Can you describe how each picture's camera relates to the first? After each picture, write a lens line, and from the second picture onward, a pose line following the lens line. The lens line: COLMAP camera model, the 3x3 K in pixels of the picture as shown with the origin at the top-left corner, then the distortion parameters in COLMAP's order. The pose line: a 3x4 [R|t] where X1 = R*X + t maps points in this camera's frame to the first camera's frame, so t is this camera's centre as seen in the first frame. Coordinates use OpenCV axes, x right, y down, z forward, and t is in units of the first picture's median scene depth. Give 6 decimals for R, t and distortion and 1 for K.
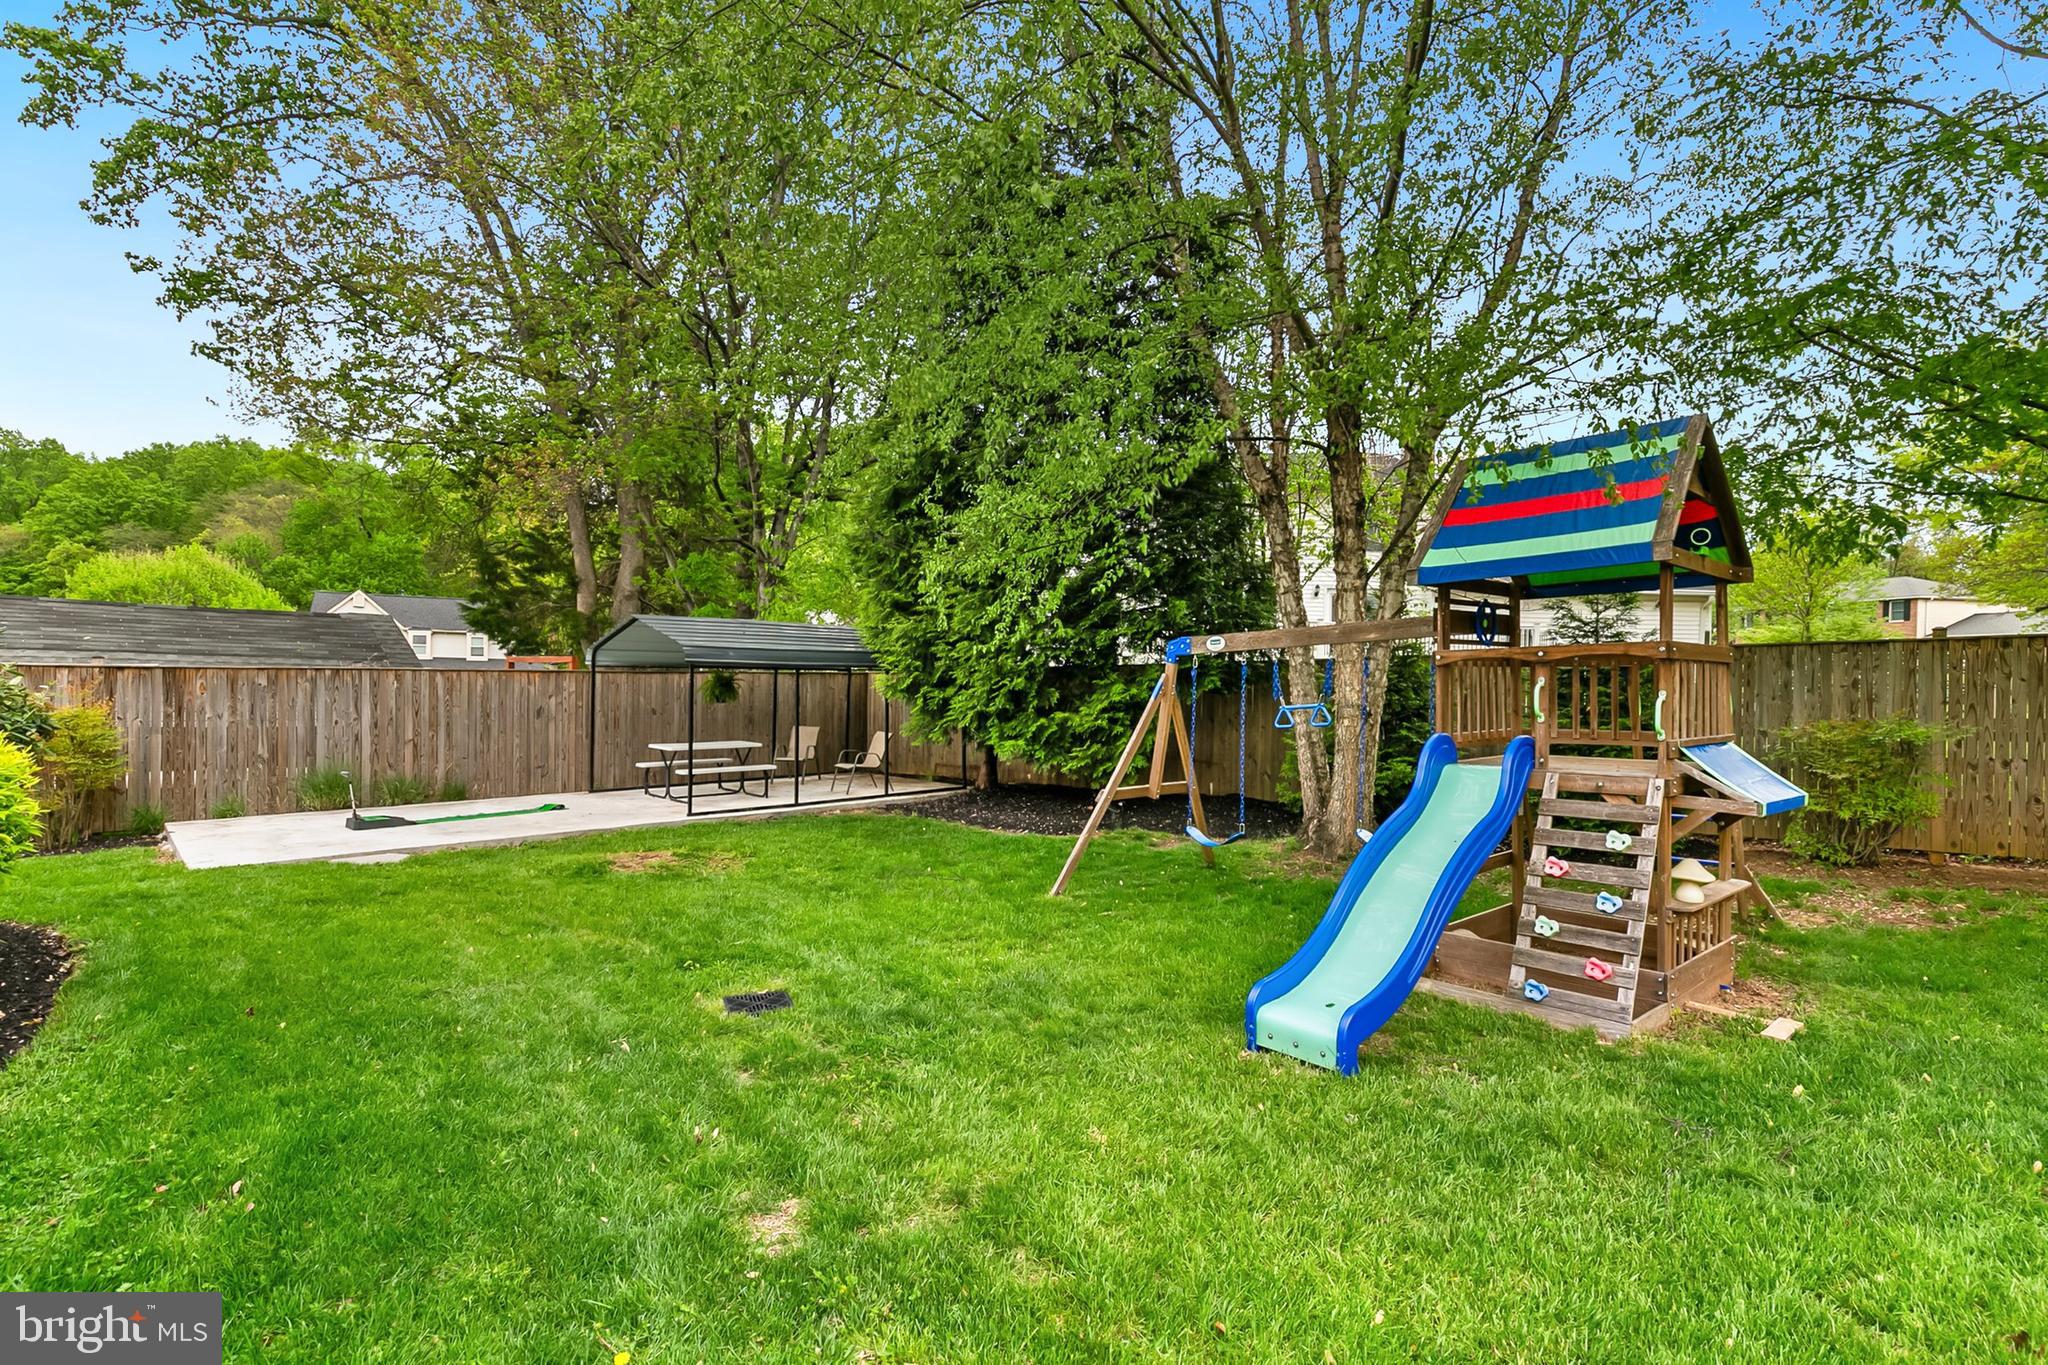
lens RADIAL K [[937.7, 0, 1027.4], [0, 937.7, 676.8], [0, 0, 1]] dist [0.011738, 0.000130]
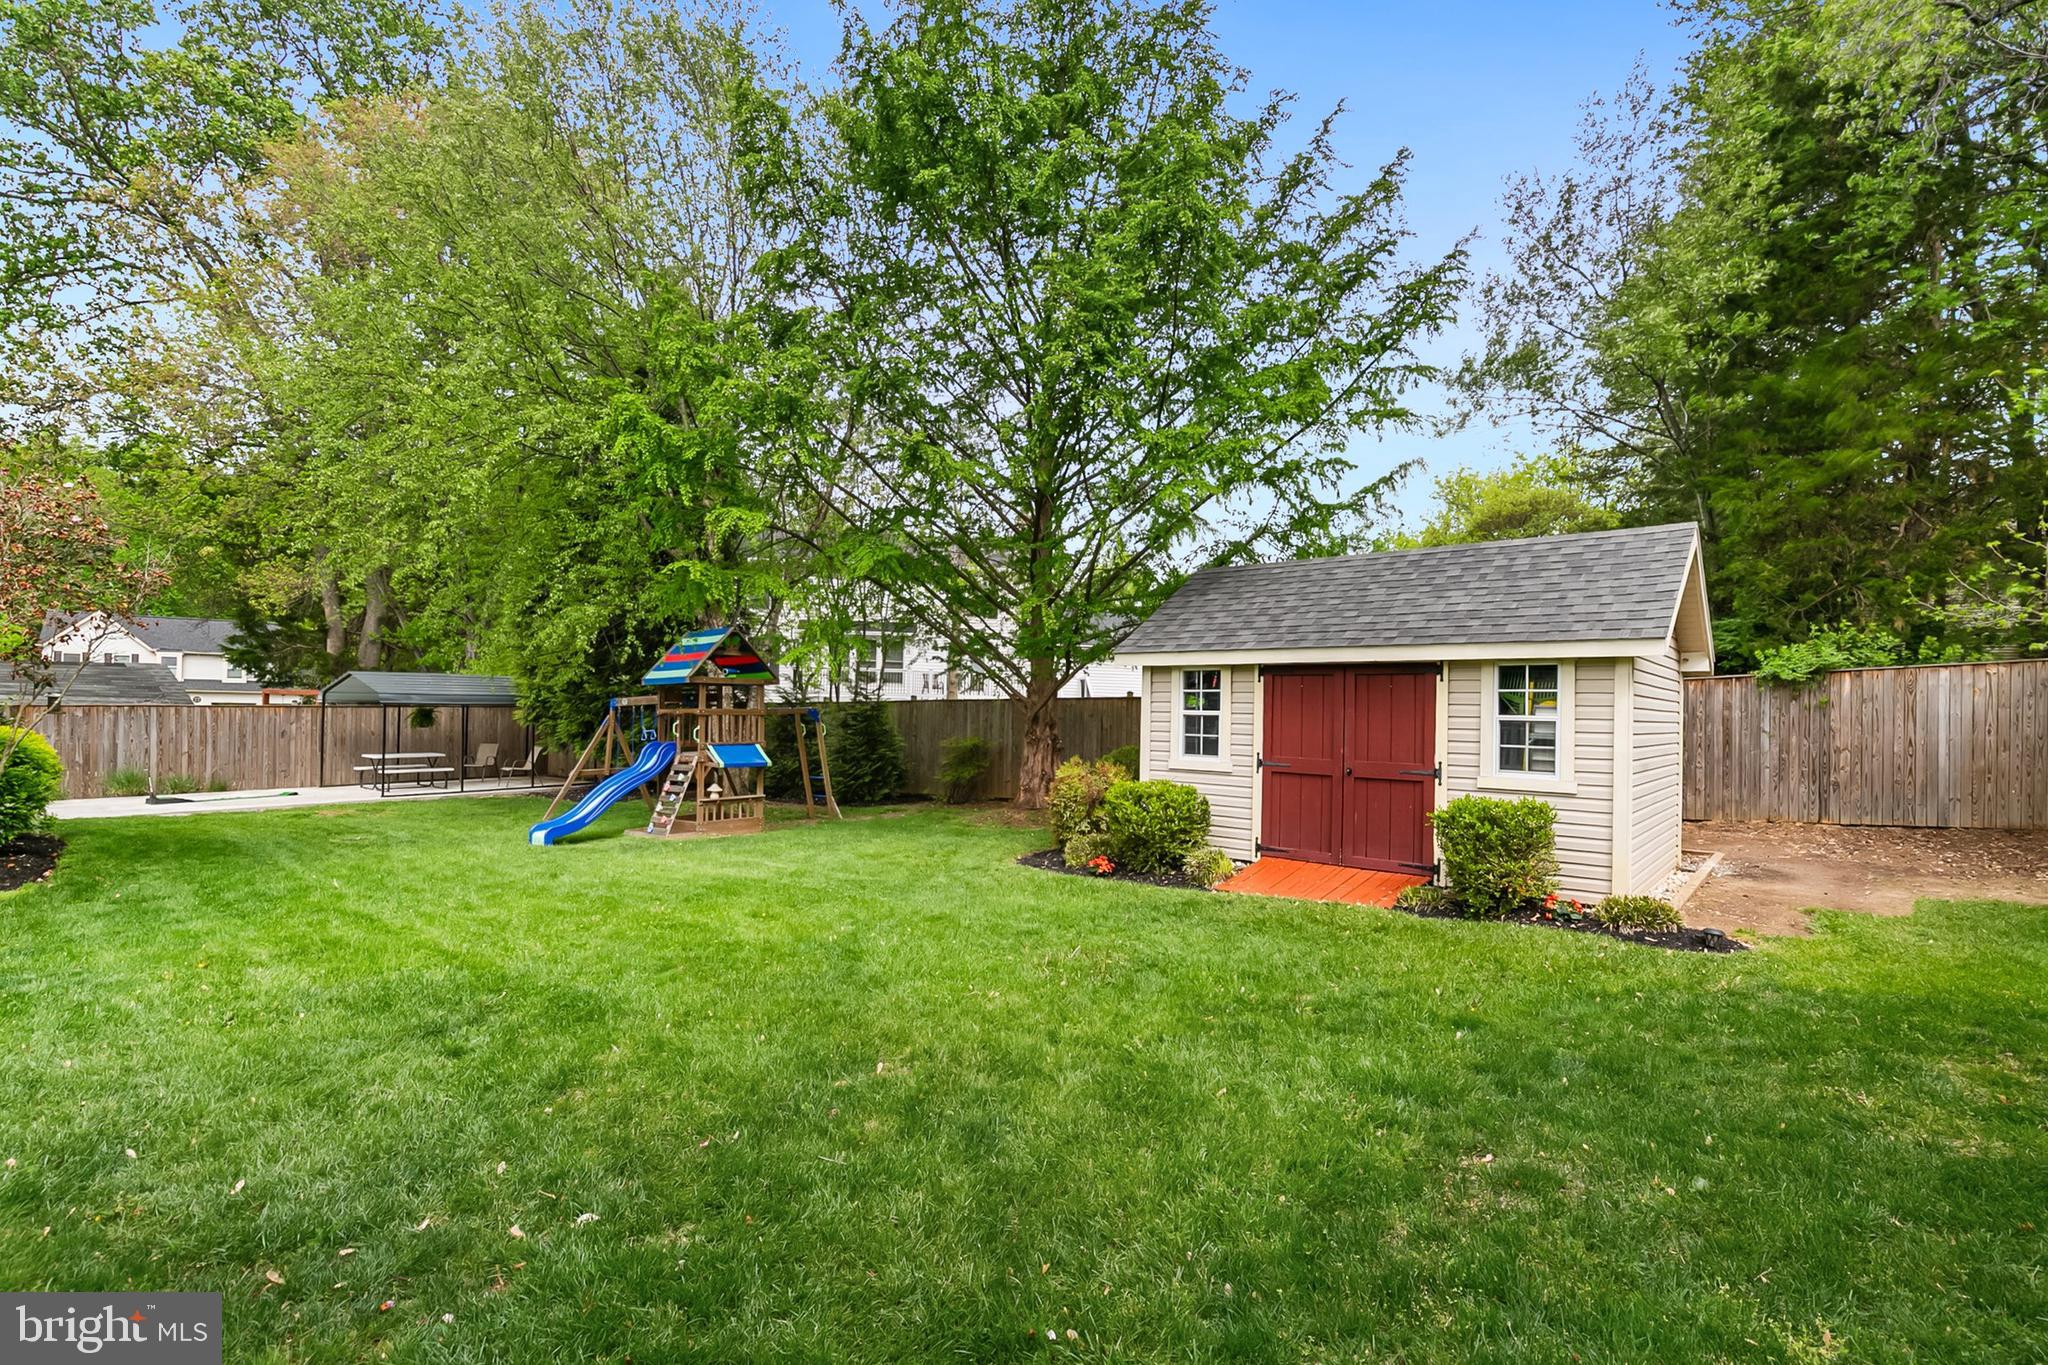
lens RADIAL K [[937.7, 0, 1014.2], [0, 937.7, 699.7], [0, 0, 1]] dist [0.011738, 0.000130]
pose [[0.987006, 0.005888, 0.160573, 0.389337], [-0.005935, 0.999982, -0.000188, -0.023480], [-0.160571, -0.000768, 0.987024, -0.671949]]
